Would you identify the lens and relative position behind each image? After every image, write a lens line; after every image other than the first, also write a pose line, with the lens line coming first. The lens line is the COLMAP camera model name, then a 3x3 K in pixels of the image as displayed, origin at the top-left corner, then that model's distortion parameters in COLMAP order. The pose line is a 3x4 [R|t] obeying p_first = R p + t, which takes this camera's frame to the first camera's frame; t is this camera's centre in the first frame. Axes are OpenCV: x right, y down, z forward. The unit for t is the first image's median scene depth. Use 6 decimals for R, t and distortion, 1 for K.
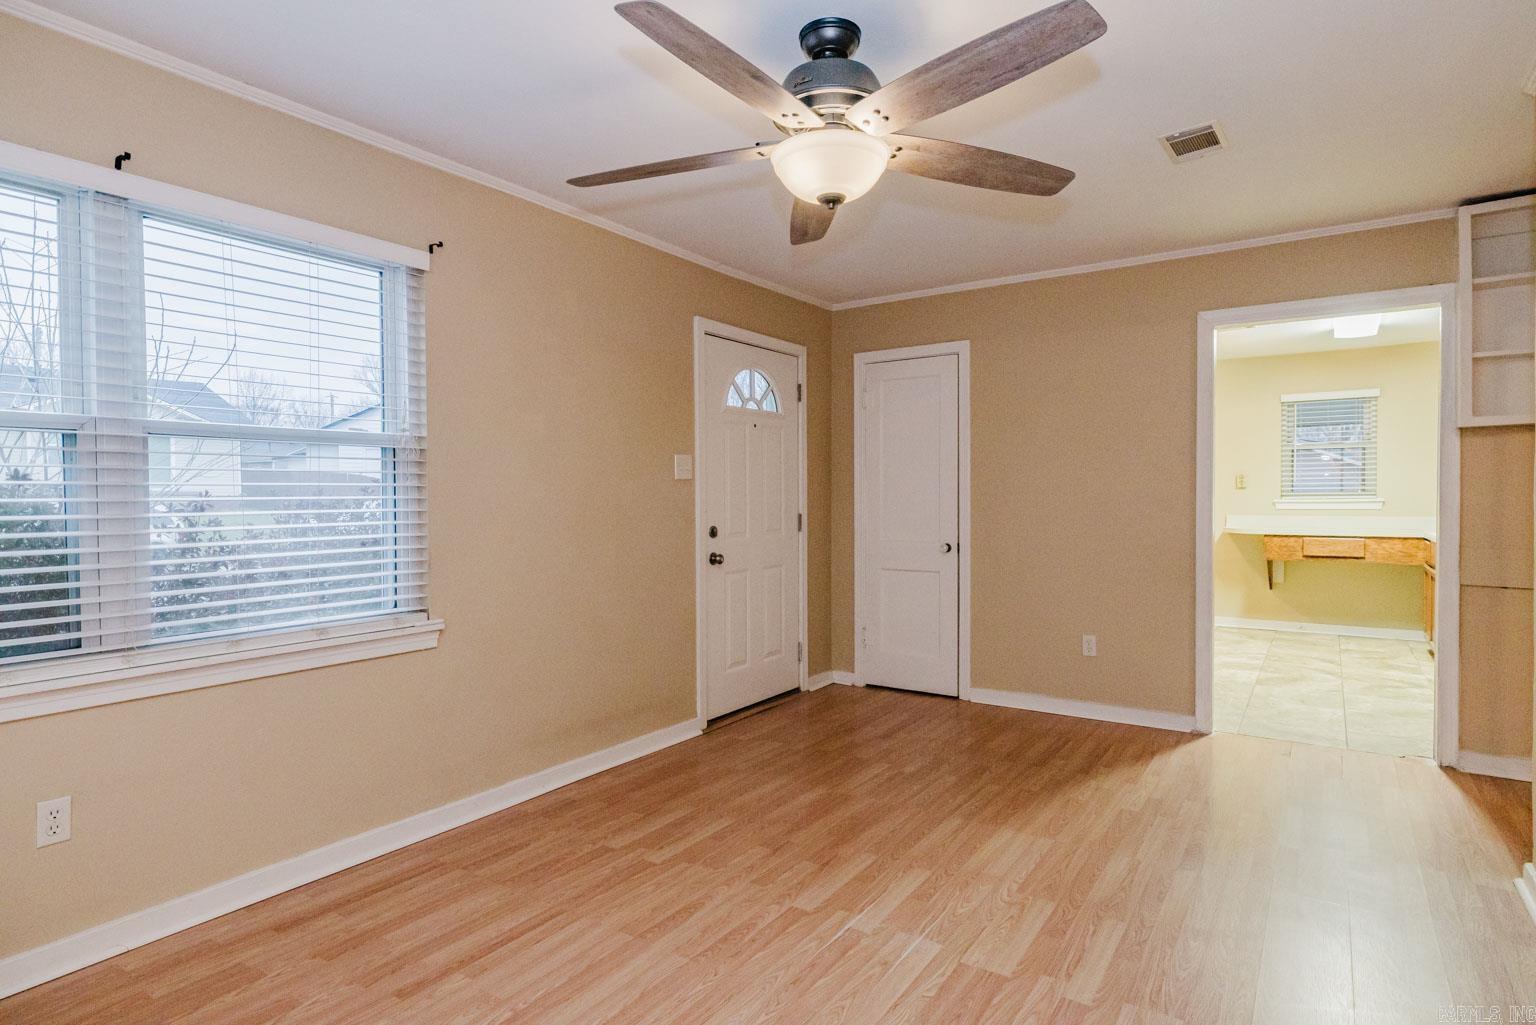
lens RADIAL K [[827.3, 0, 768.0], [0, 827.3, 512.5], [0, 0, 1]] dist [0.000261, 0.000407]
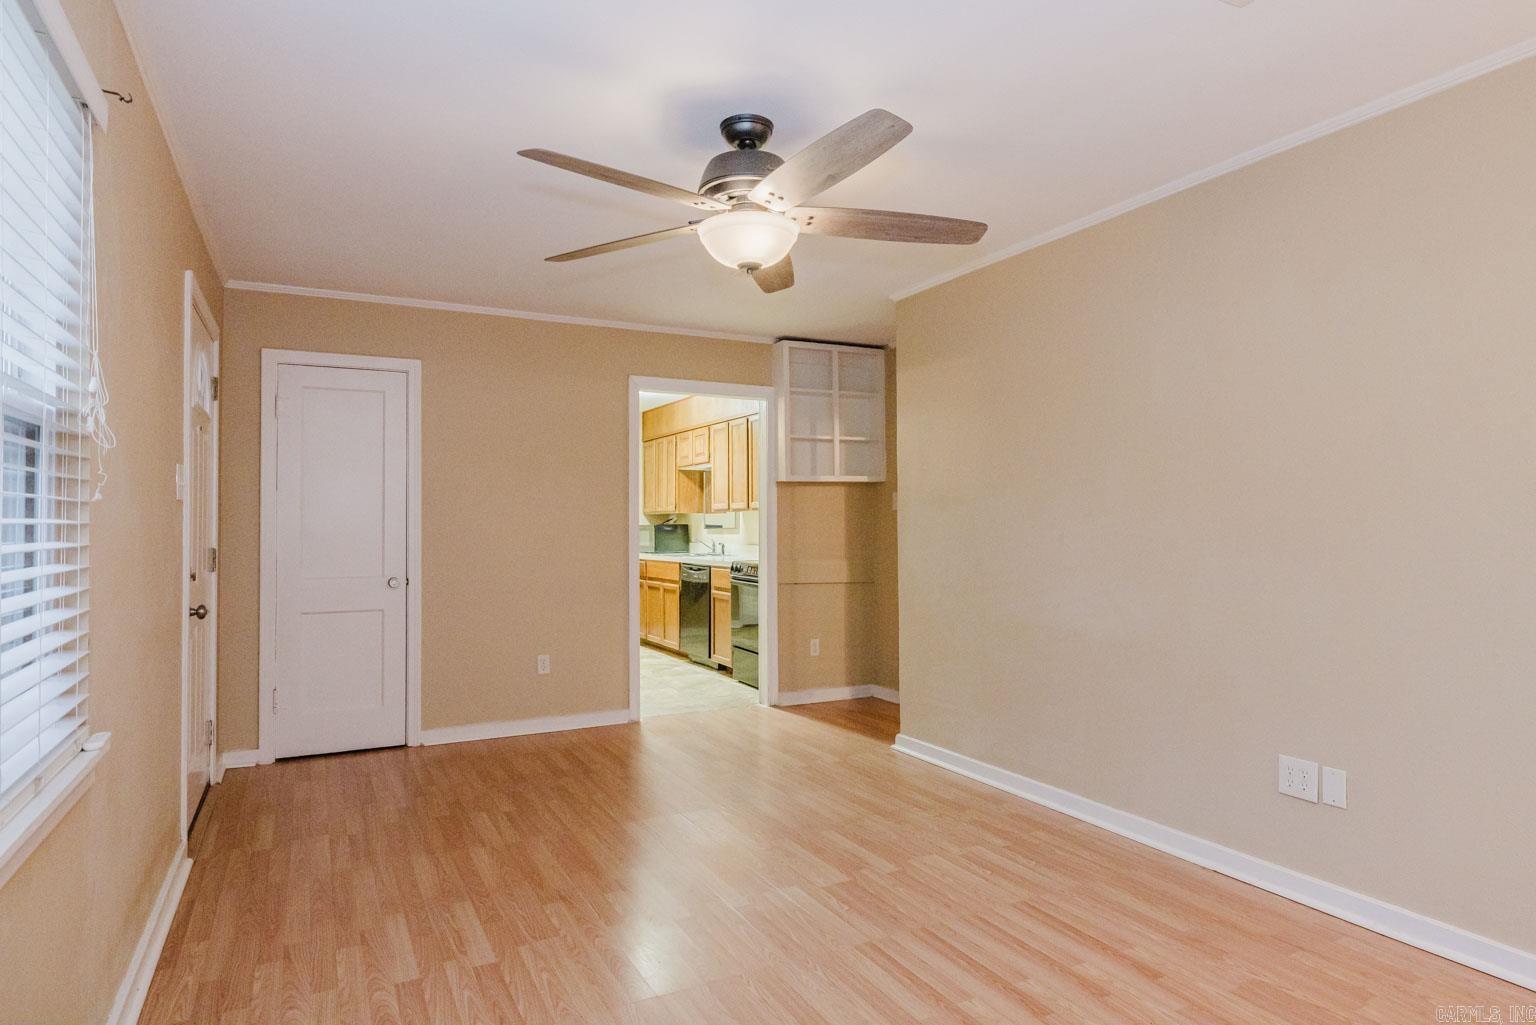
lens RADIAL K [[871.1, 0, 766.7], [0, 871.1, 524.3], [0, 0, 1]] dist [-0.006307, -0.000964]
pose [[0.473398, 0.004276, 0.880838, -0.587248], [0.018437, 0.999721, -0.014761, -0.000076], [-0.880656, 0.023228, 0.473187, 0.251022]]
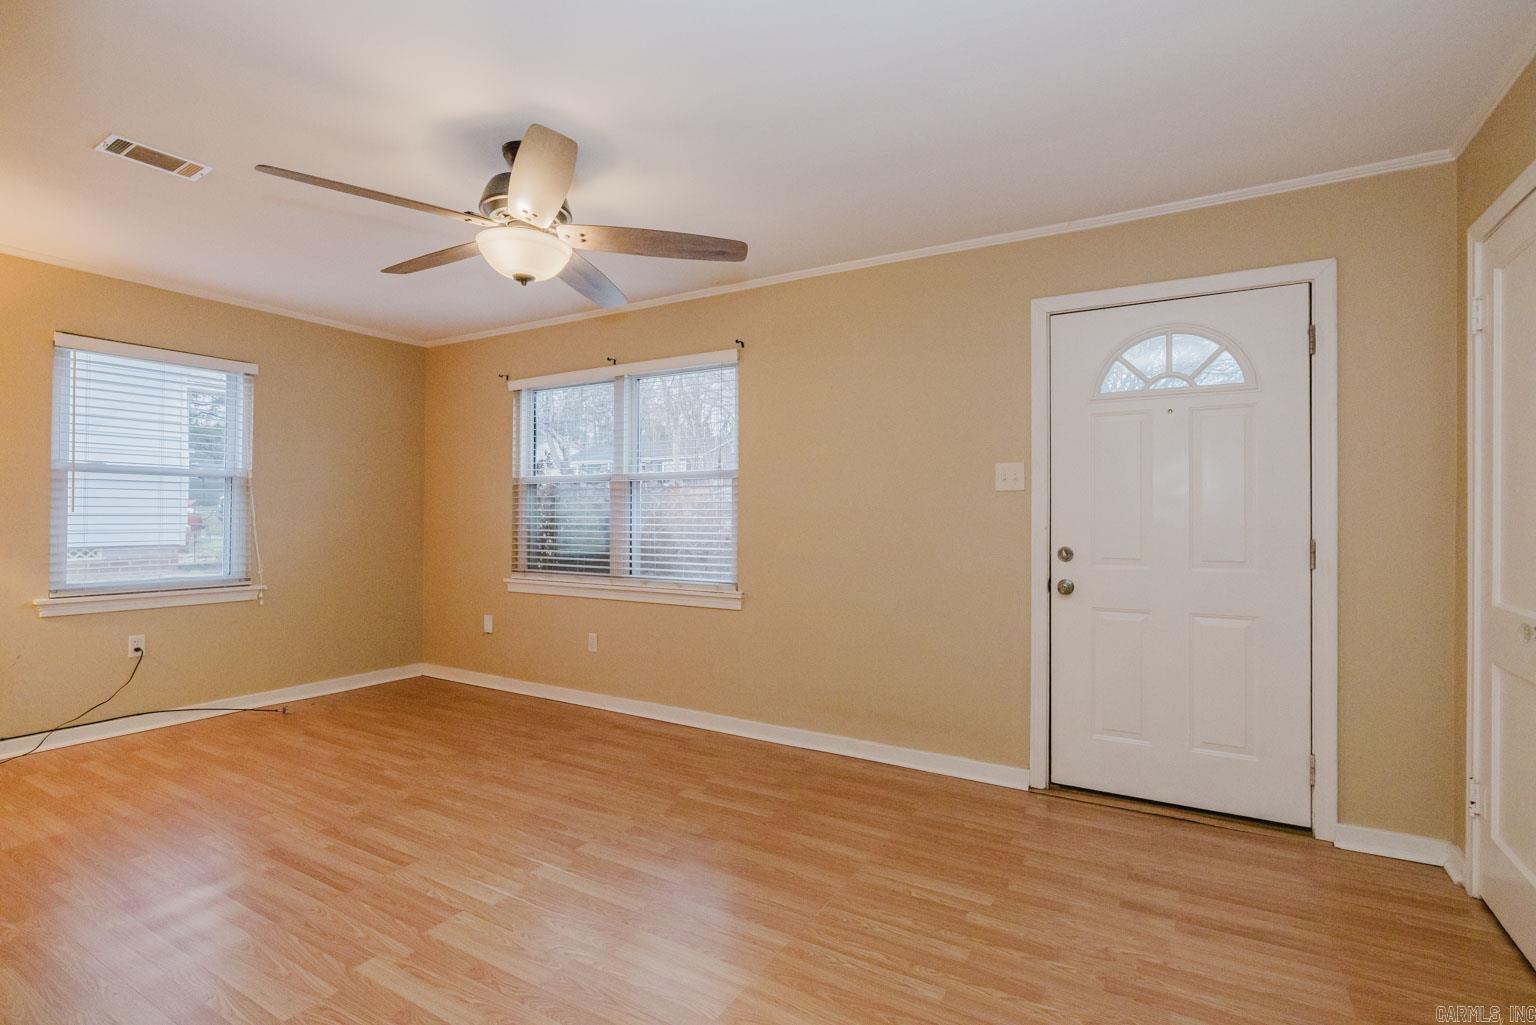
lens RADIAL K [[718.6, 0, 768.0], [0, 718.6, 512.5], [0, 0, 1]] dist [-0.005049, -0.000136]
pose [[0.068752, 0.003213, -0.997629, 0.742647], [-0.024431, 0.999700, 0.001536, -0.013711], [0.997335, 0.024267, 0.068810, 0.794137]]
